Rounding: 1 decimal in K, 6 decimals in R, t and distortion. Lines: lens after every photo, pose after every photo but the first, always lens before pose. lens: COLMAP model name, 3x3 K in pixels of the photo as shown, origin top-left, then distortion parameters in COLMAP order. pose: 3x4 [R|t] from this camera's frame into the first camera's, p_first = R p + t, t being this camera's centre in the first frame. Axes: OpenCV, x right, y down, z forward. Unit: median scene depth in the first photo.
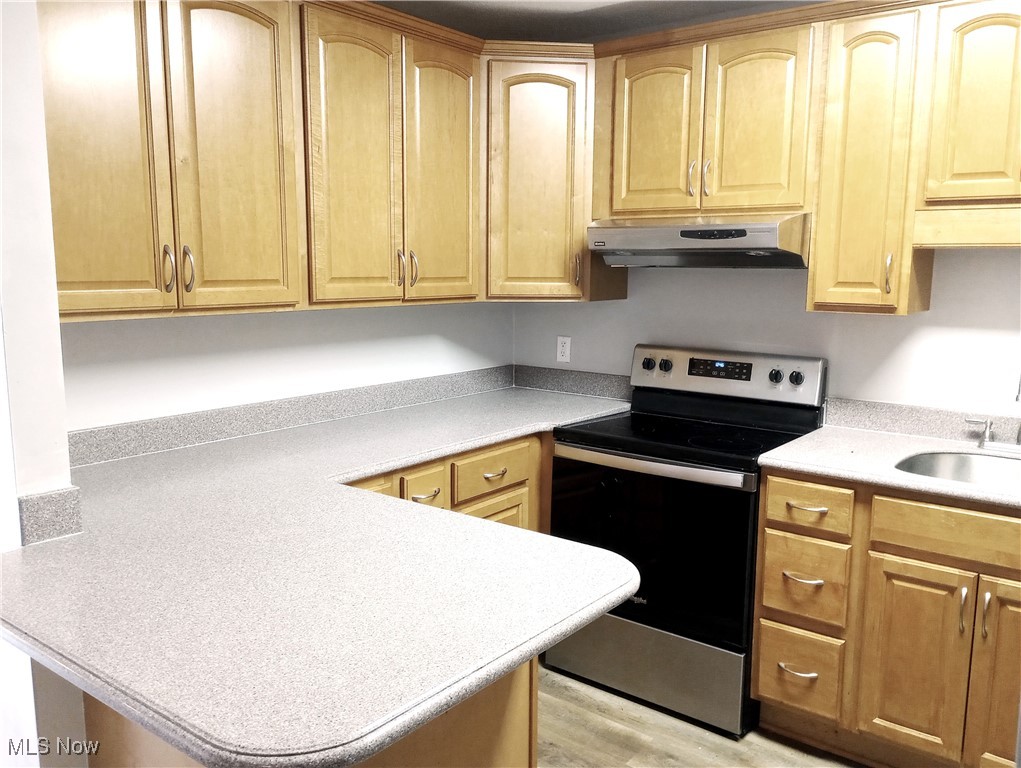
lens RADIAL K [[848.5, 0, 506.7], [0, 848.5, 381.3], [0, 0, 1]] dist [0.058741, -0.088422]
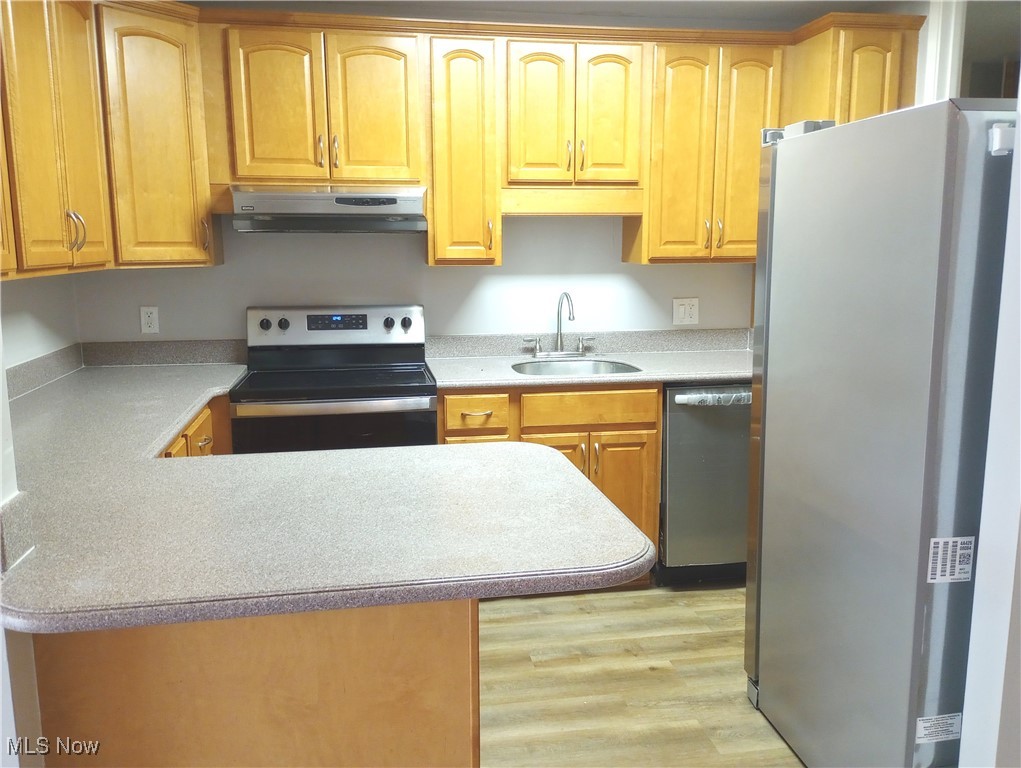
lens RADIAL K [[848.5, 0, 520.2], [0, 848.5, 381.1], [0, 0, 1]] dist [0.058741, -0.088422]
pose [[0.659478, -0.131005, 0.740220, -0.487105], [0.113032, 0.990783, 0.074647, 0.007394], [-0.743177, 0.034441, 0.668208, 0.067545]]
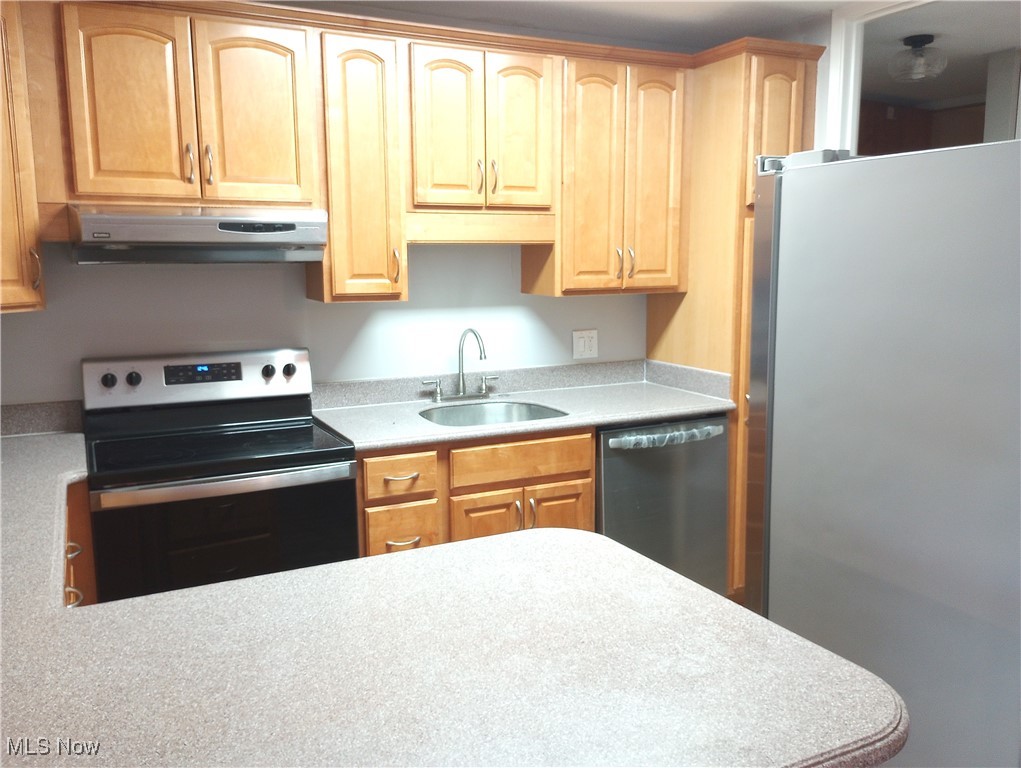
lens RADIAL K [[848.5, 0, 518.7], [0, 848.5, 381.9], [0, 0, 1]] dist [0.058741, -0.088422]
pose [[0.417966, -0.142585, 0.897203, -0.484693], [0.135812, 0.986315, 0.093479, -0.049662], [-0.898254, 0.082780, 0.431611, 0.325276]]
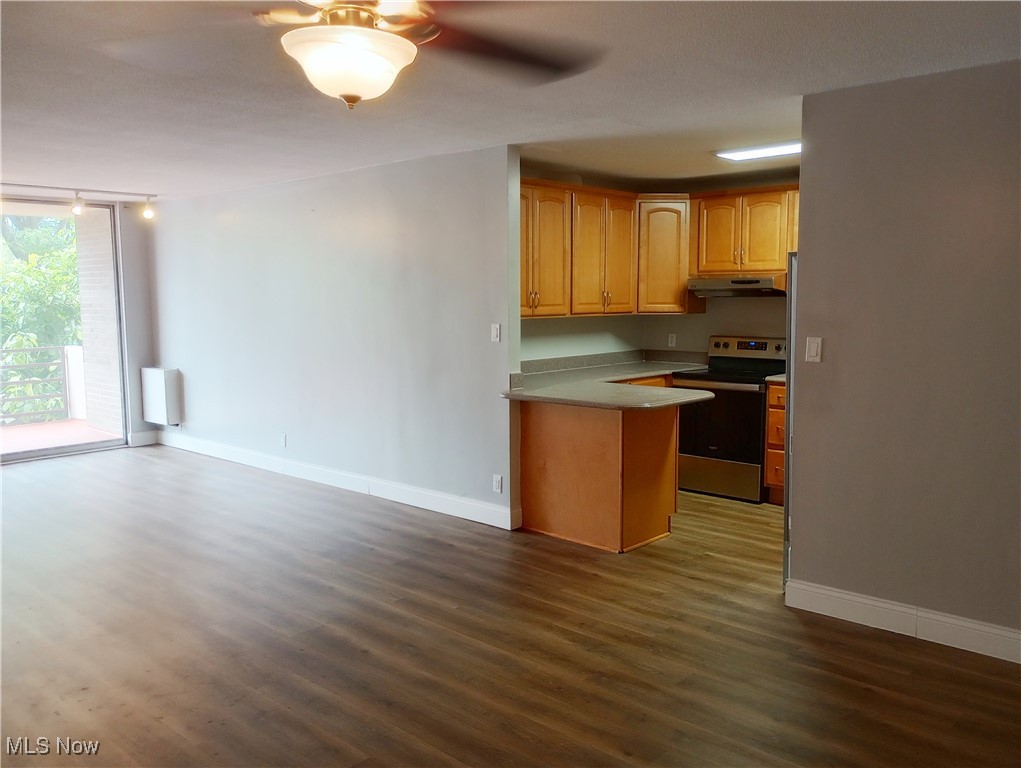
lens RADIAL K [[848.5, 0, 504.0], [0, 848.5, 381.4], [0, 0, 1]] dist [0.058741, -0.088422]
pose [[0.996772, -0.003270, -0.080222, -0.204739], [0.000175, 0.999257, -0.038548, 0.167959], [0.080288, 0.038410, 0.996031, -1.225679]]
